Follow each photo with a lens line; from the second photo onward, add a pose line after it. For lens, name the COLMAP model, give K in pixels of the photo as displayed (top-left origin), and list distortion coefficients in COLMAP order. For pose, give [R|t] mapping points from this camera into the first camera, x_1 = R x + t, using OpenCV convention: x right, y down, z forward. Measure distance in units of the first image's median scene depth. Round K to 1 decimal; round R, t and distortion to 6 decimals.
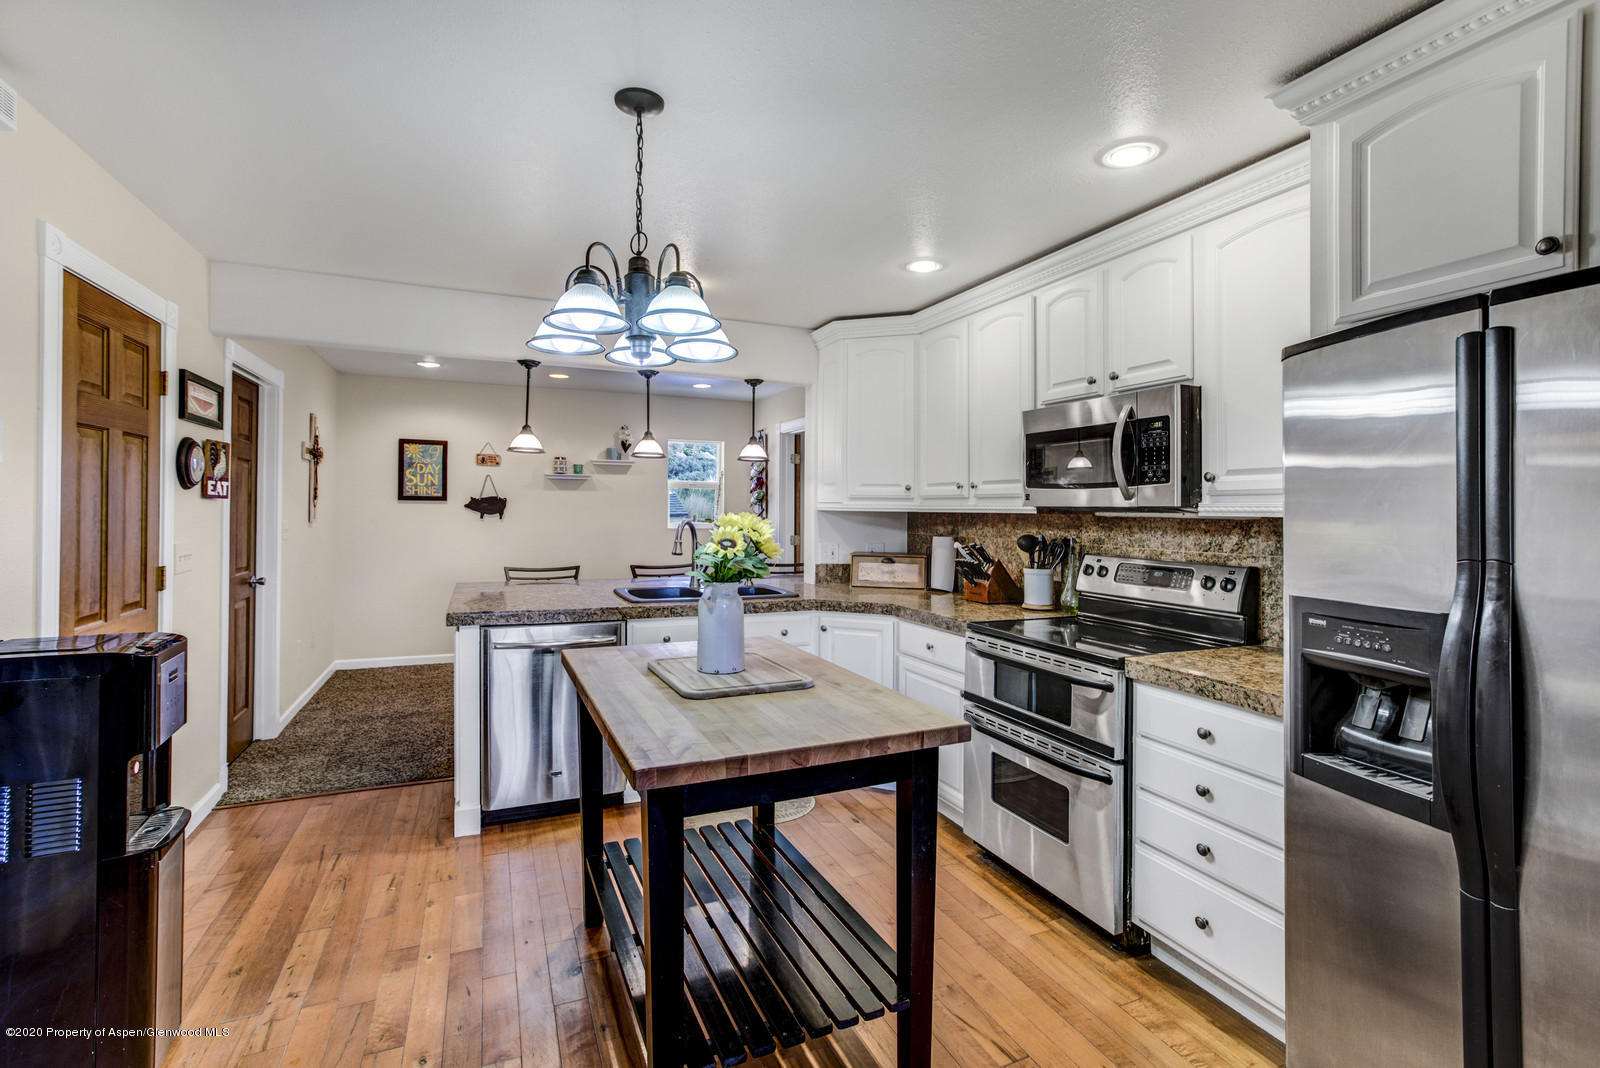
lens RADIAL K [[735.4, 0, 798.2], [0, 735.4, 514.1], [0, 0, 1]] dist [0.001446, 0.000897]
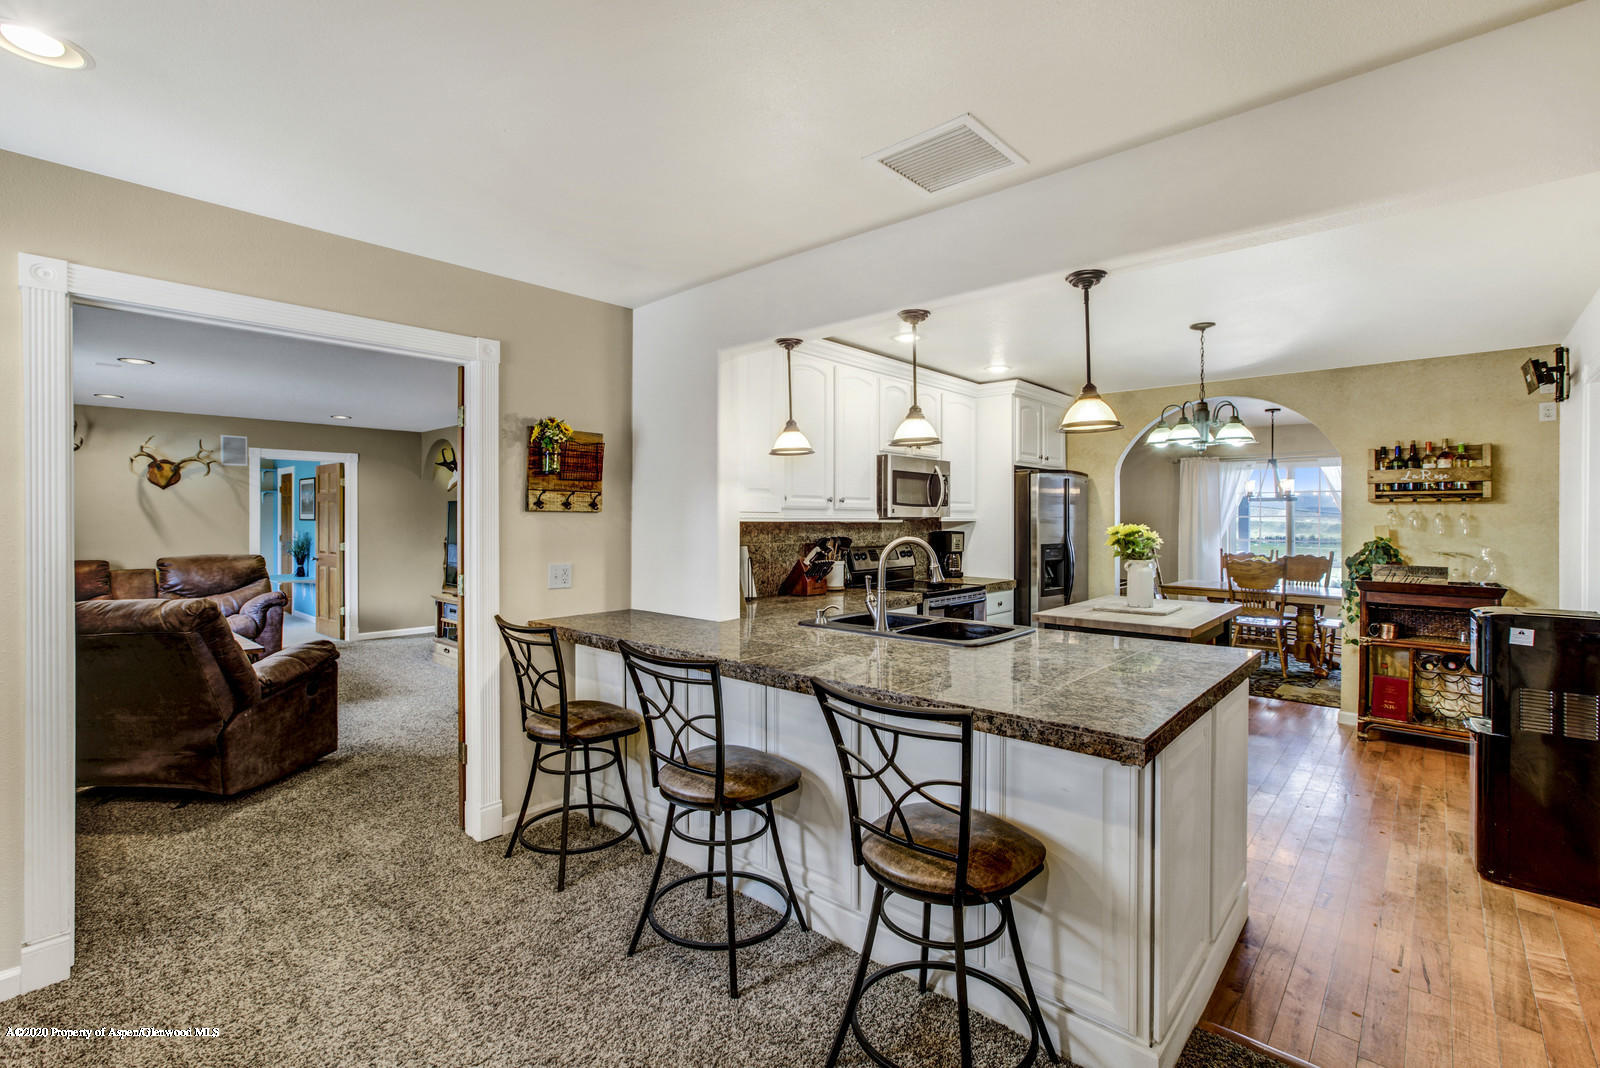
lens RADIAL K [[700.1, 0, 812.7], [0, 700.1, 519.8], [0, 0, 1]] dist [0.003226, 0.000482]
pose [[-0.417447, -0.013671, 0.908598, -1.191954], [0.001104, 0.999878, 0.015552, -0.034853], [-0.908701, 0.007495, -0.417381, 2.162805]]
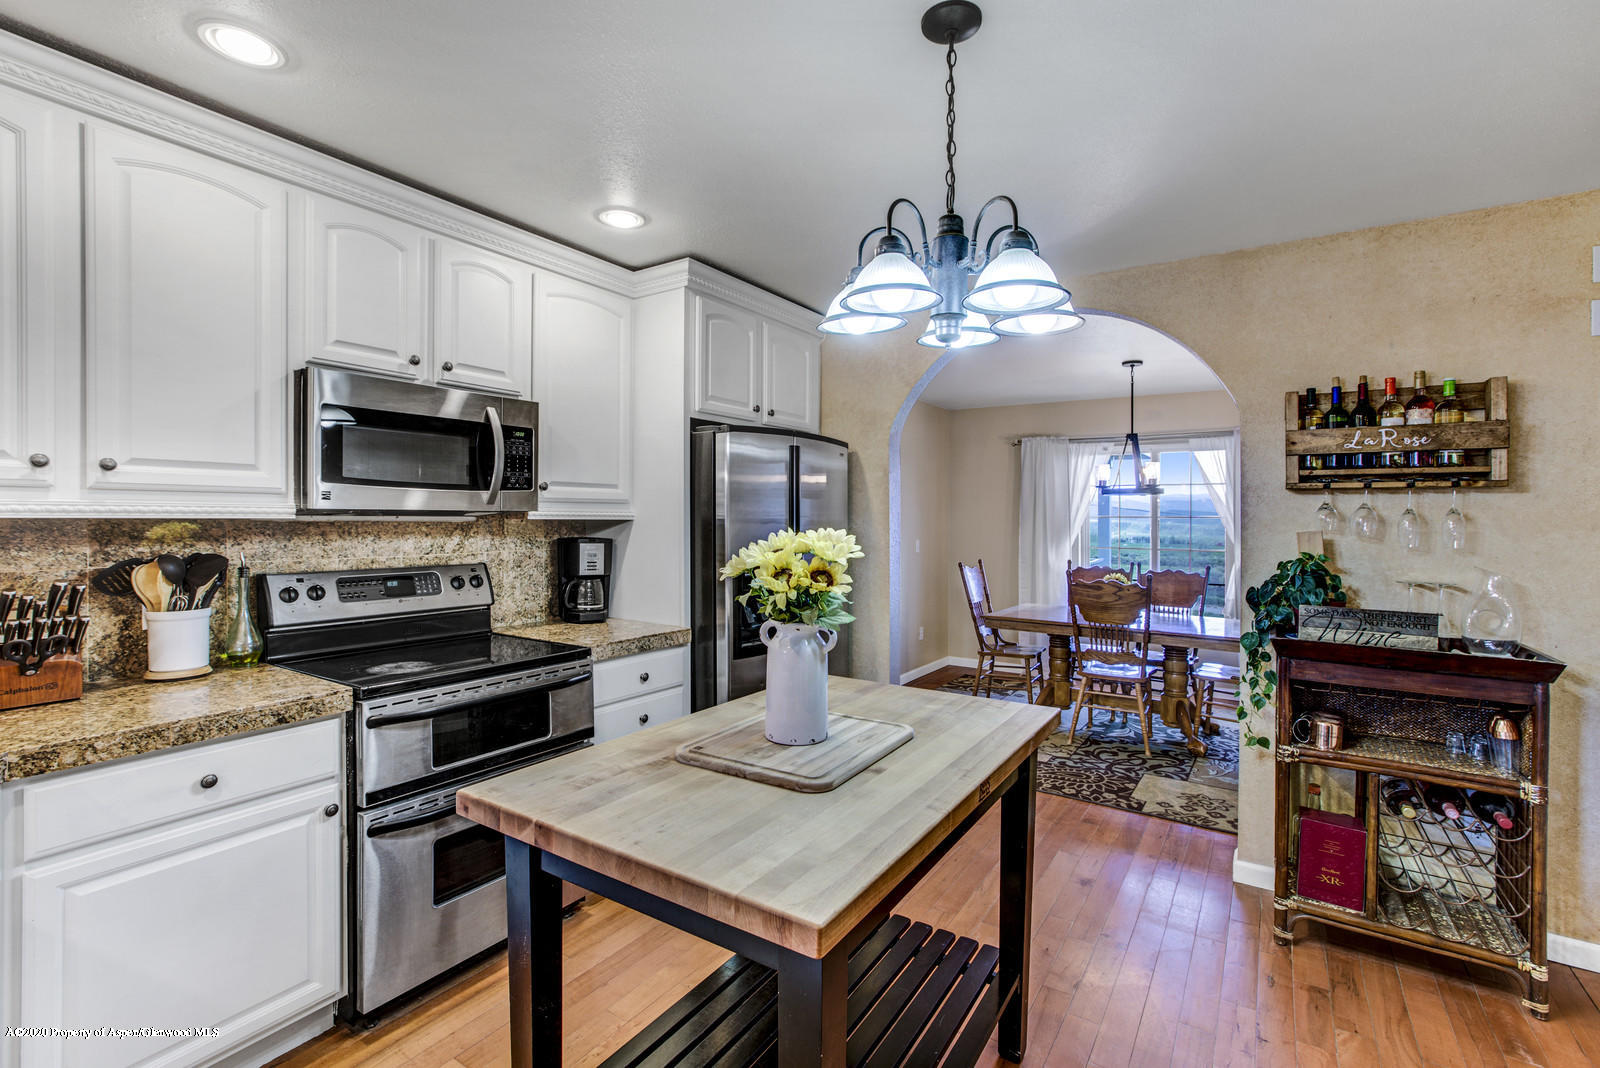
lens RADIAL K [[735.4, 0, 798.2], [0, 735.4, 514.1], [0, 0, 1]] dist [0.001446, 0.000897]
pose [[-0.545564, -0.009754, 0.838013, -0.588448], [-0.007637, 0.999949, 0.006667, -0.015159], [-0.838034, -0.002763, -0.545610, 1.165175]]
